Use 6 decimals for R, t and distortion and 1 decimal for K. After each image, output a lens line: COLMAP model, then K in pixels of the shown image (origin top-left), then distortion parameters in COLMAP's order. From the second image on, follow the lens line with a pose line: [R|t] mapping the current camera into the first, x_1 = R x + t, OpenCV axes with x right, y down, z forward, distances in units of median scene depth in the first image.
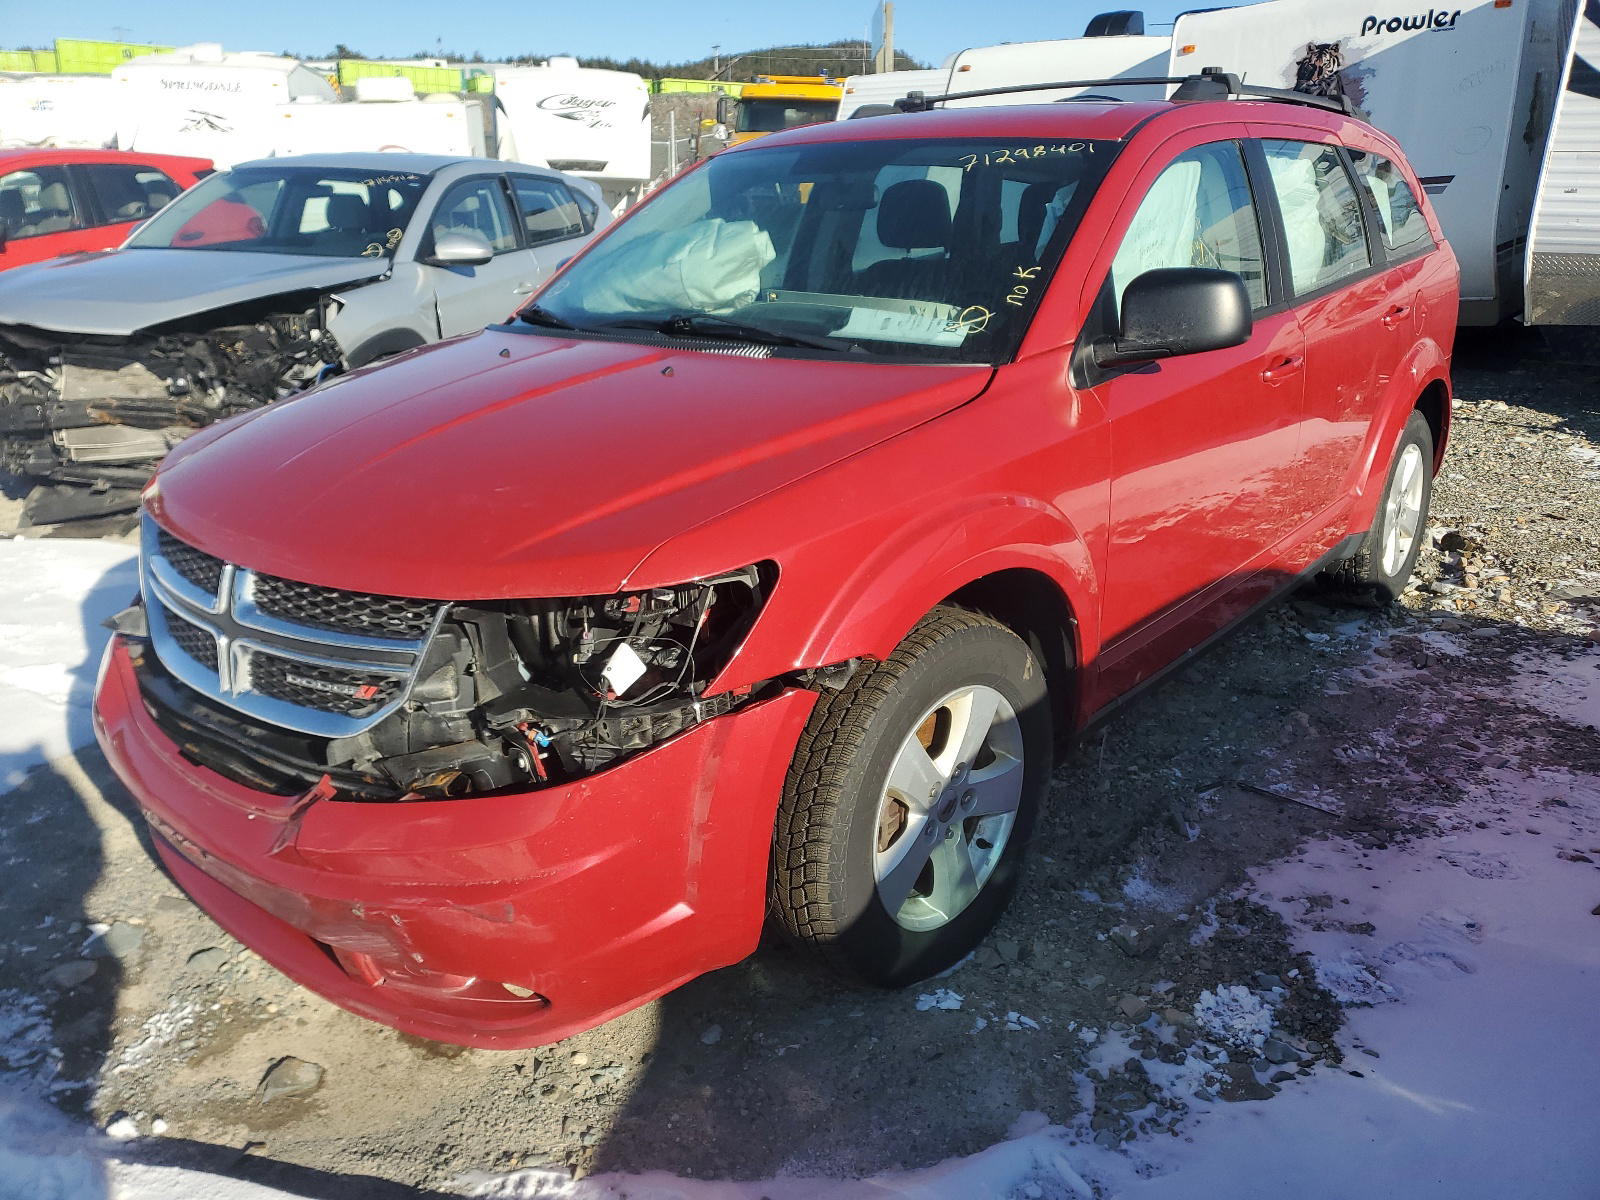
lens RADIAL K [[1229.5, 0, 798.6], [0, 1229.5, 606.2], [0, 0, 1]] dist [0.014531, -0.000064]
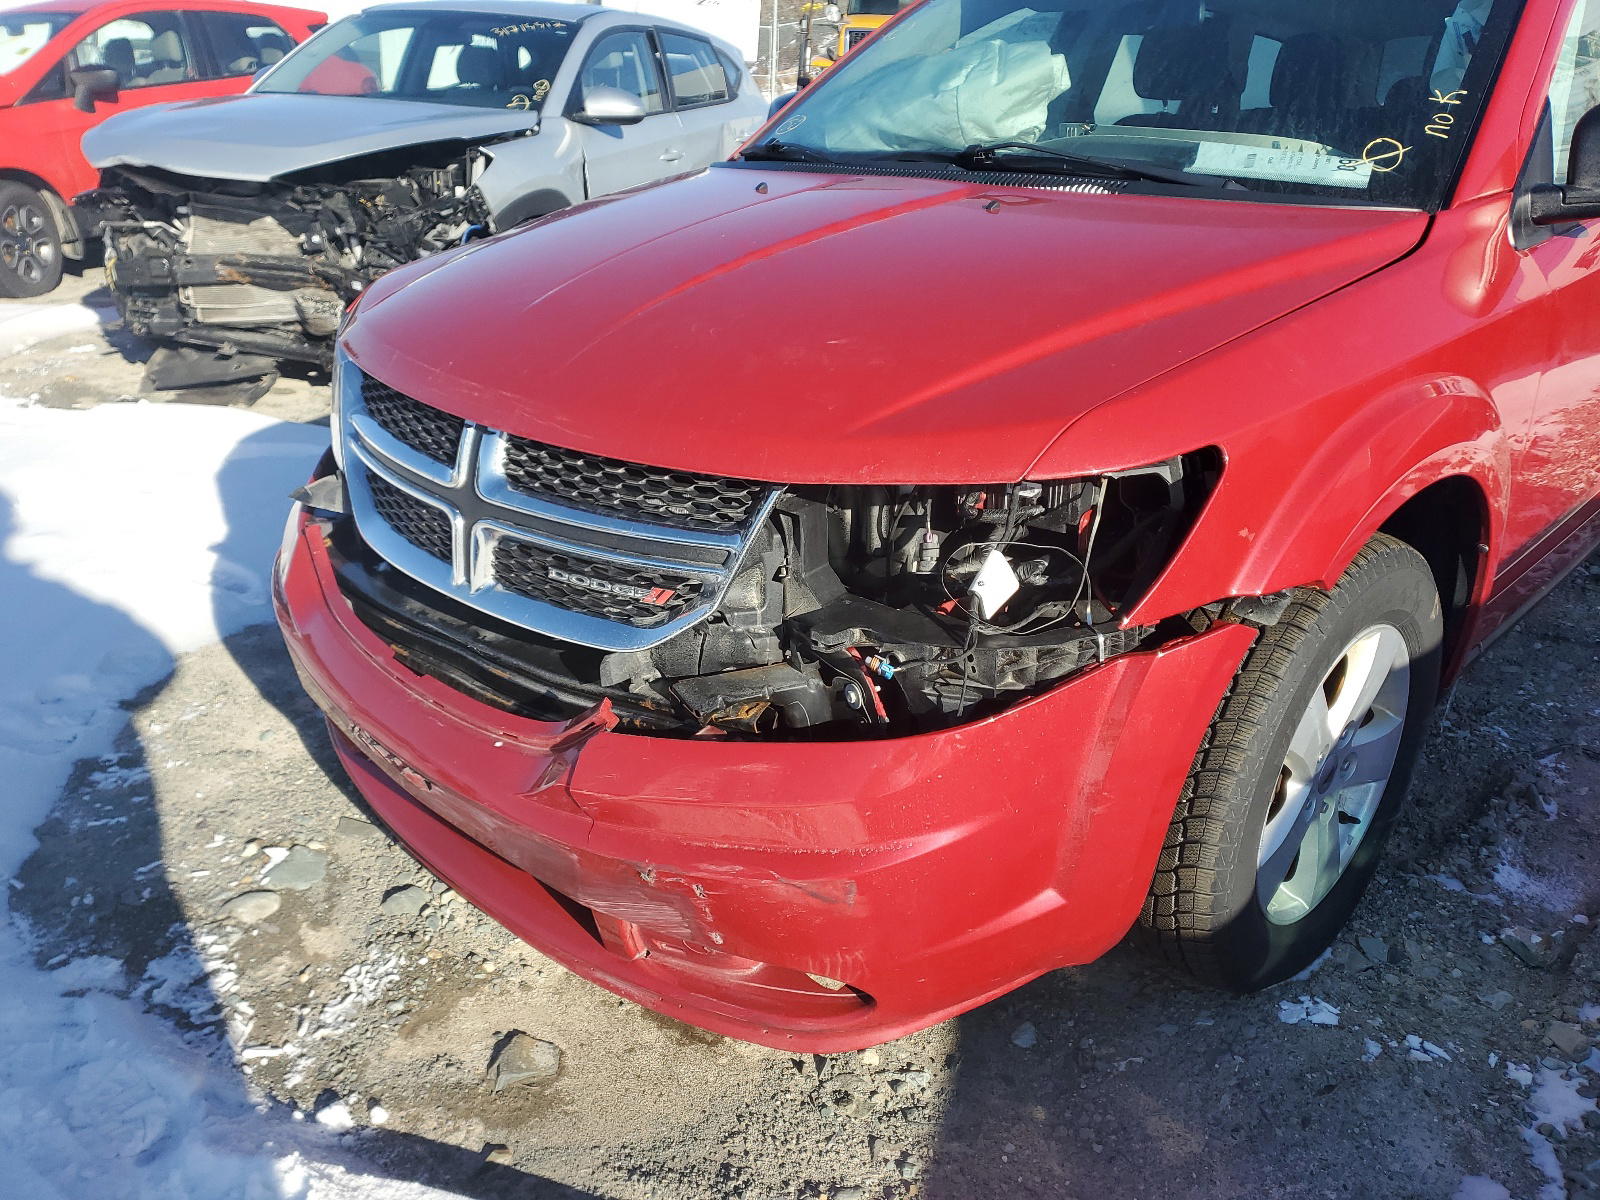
lens RADIAL K [[1229.5, 0, 800.7], [0, 1229.5, 595.0], [0, 0, 1]] dist [0.014531, -0.000064]
pose [[0.997690, 0.049025, -0.047033, -0.197710], [-0.045880, 0.996780, 0.065760, 0.012069], [0.050105, -0.063450, 0.996726, 0.205362]]
